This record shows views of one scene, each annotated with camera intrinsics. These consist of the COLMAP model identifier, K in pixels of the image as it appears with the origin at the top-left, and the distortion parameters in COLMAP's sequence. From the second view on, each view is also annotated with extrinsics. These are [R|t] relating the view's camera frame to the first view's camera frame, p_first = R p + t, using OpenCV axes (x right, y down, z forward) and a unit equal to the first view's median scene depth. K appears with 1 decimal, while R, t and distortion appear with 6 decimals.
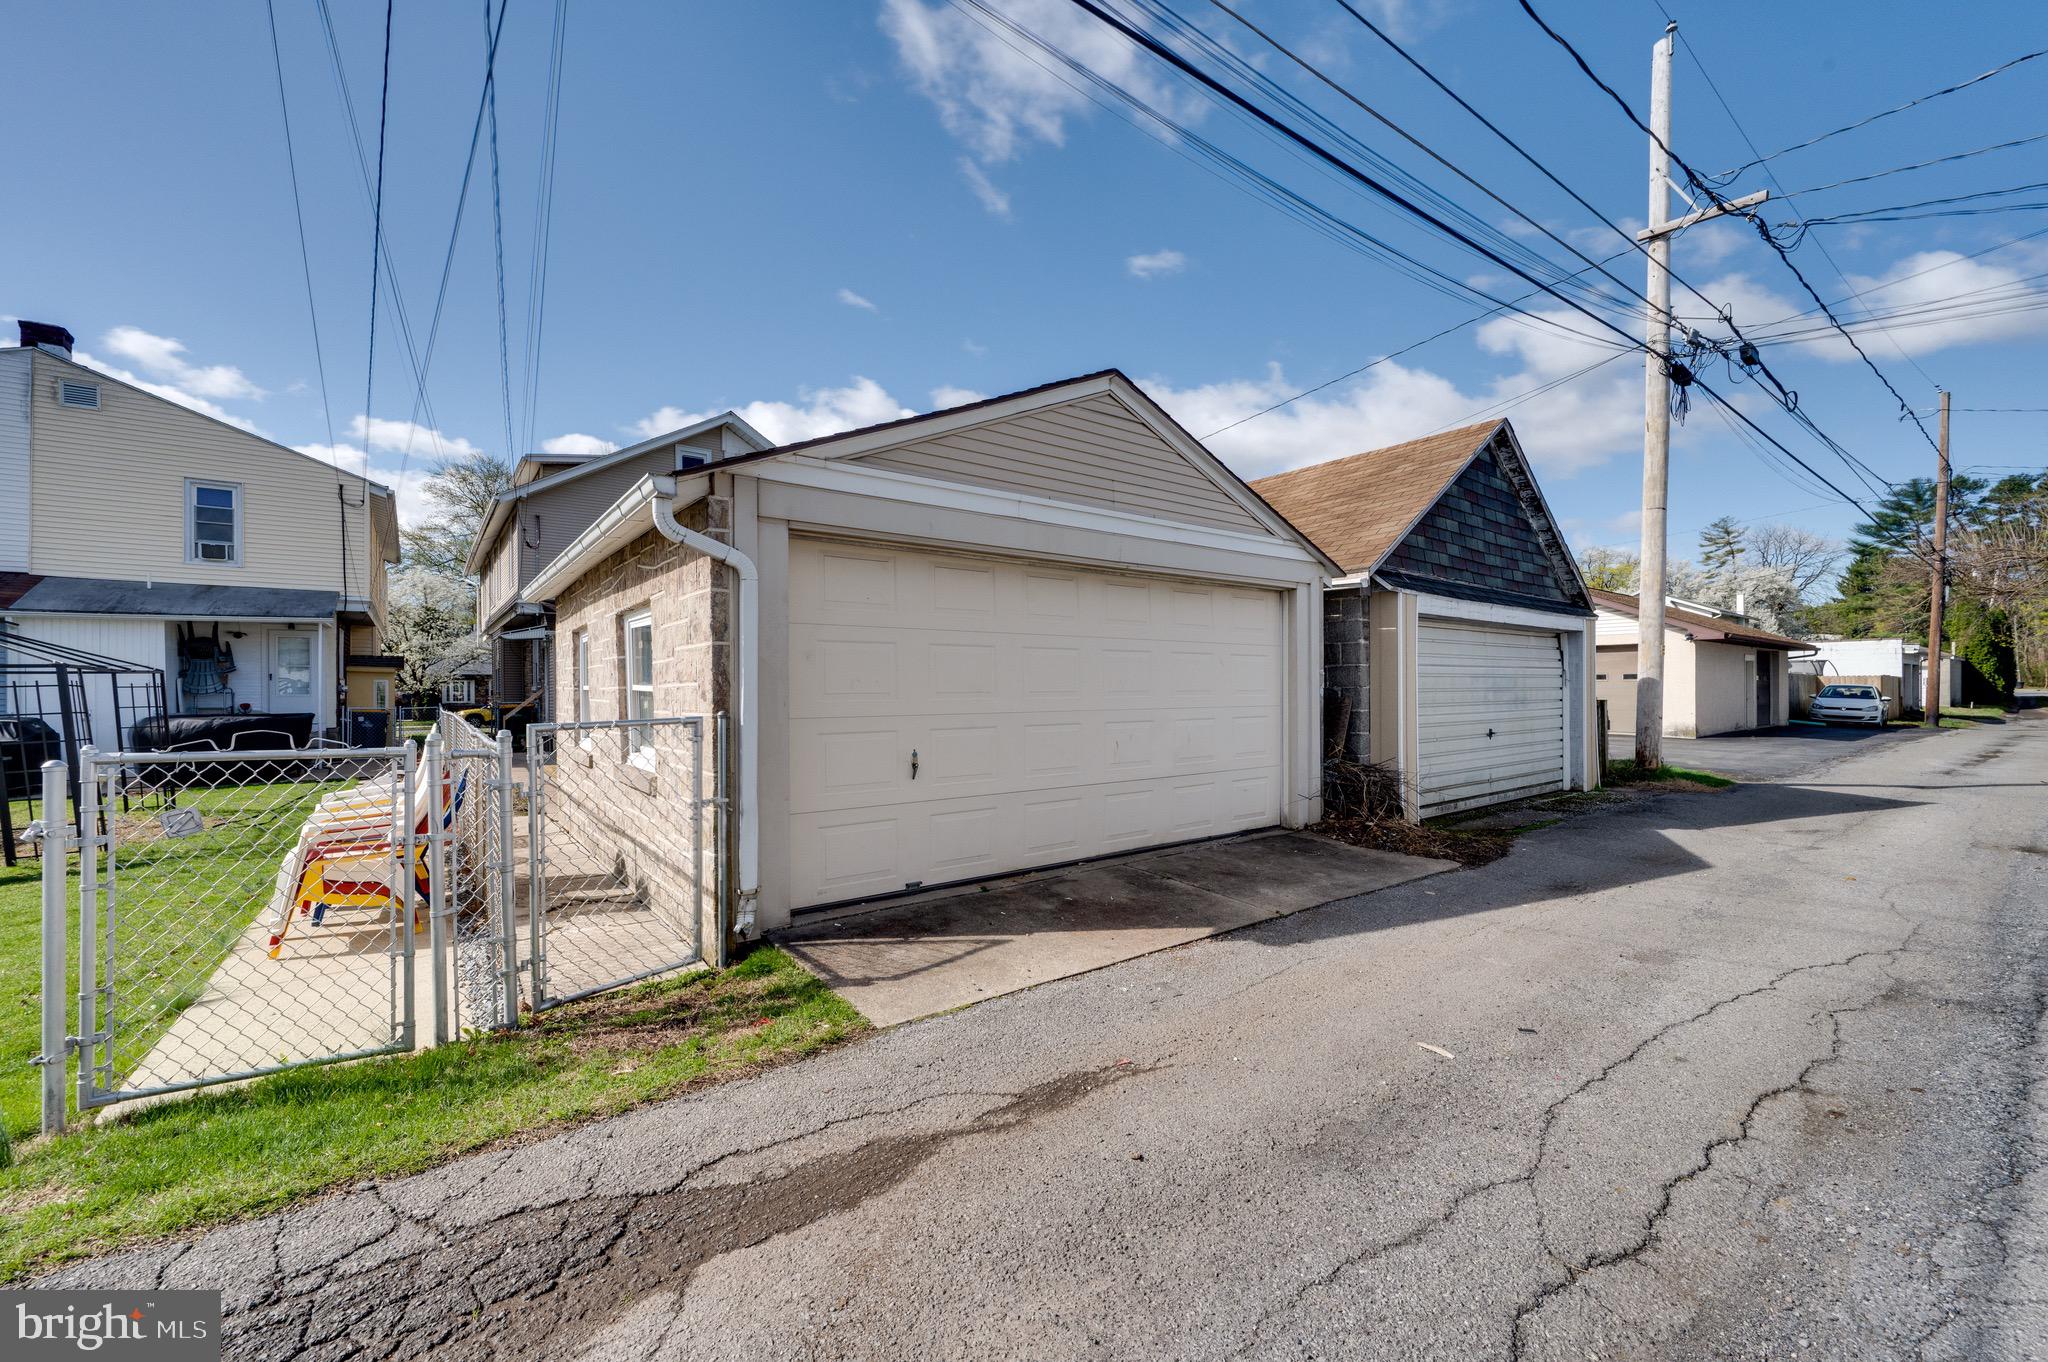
lens RADIAL K [[829.4, 0, 1023.1], [0, 829.4, 688.1], [0, 0, 1]] dist [-0.004180, -0.000574]
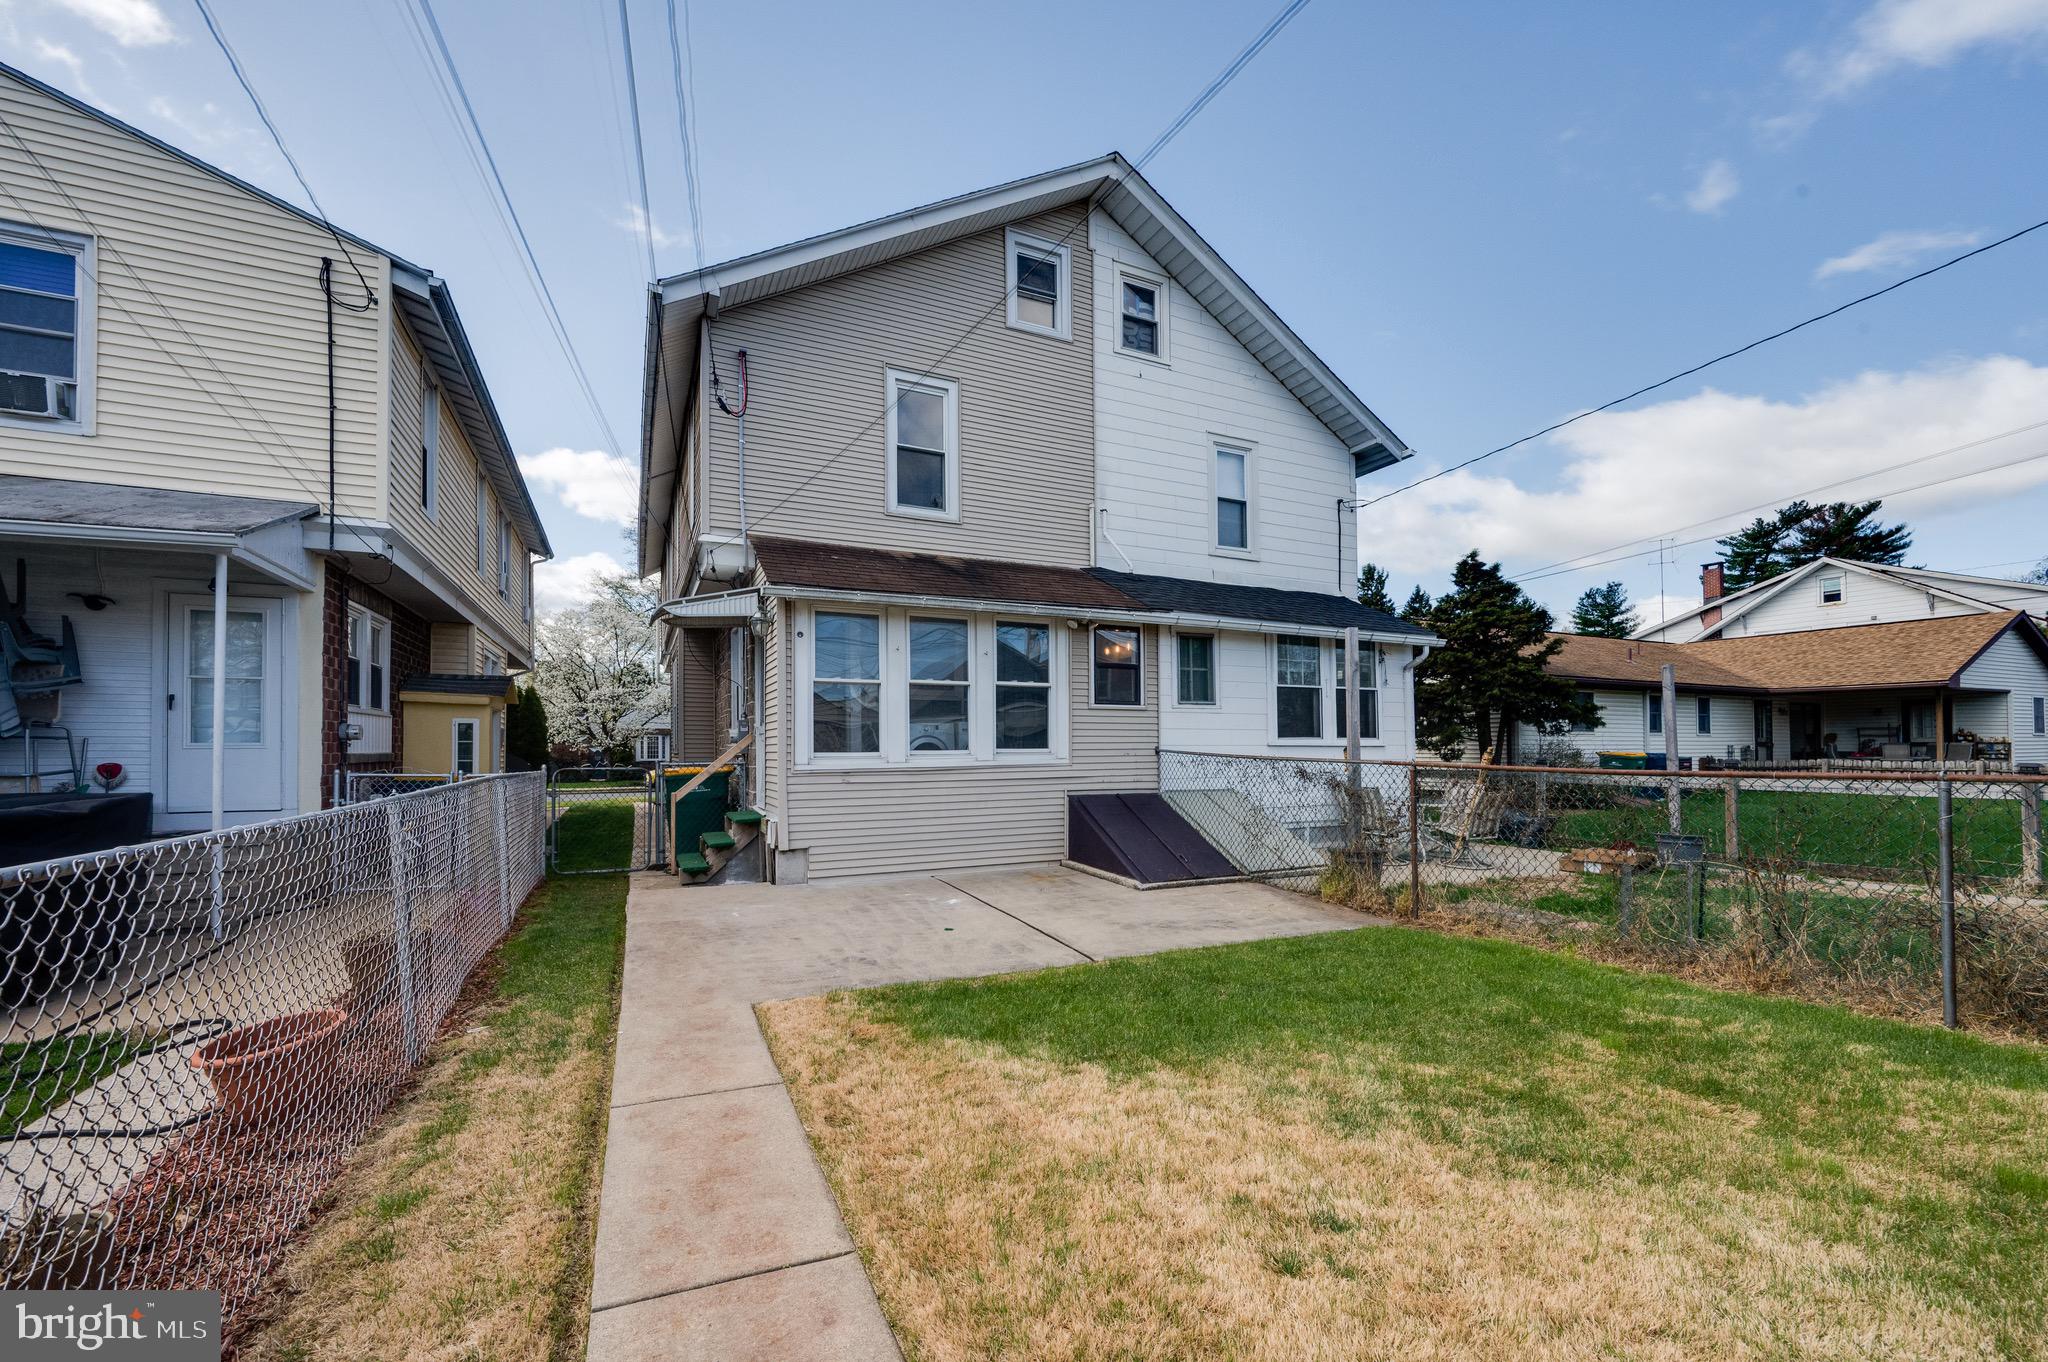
lens RADIAL K [[829.4, 0, 1031.5], [0, 829.4, 737.4], [0, 0, 1]] dist [-0.004180, -0.000574]
pose [[0.983286, -0.000527, -0.182065, -0.378143], [-0.001365, 0.999946, -0.010264, 0.008048], [0.182060, 0.010340, 0.983233, 0.634529]]
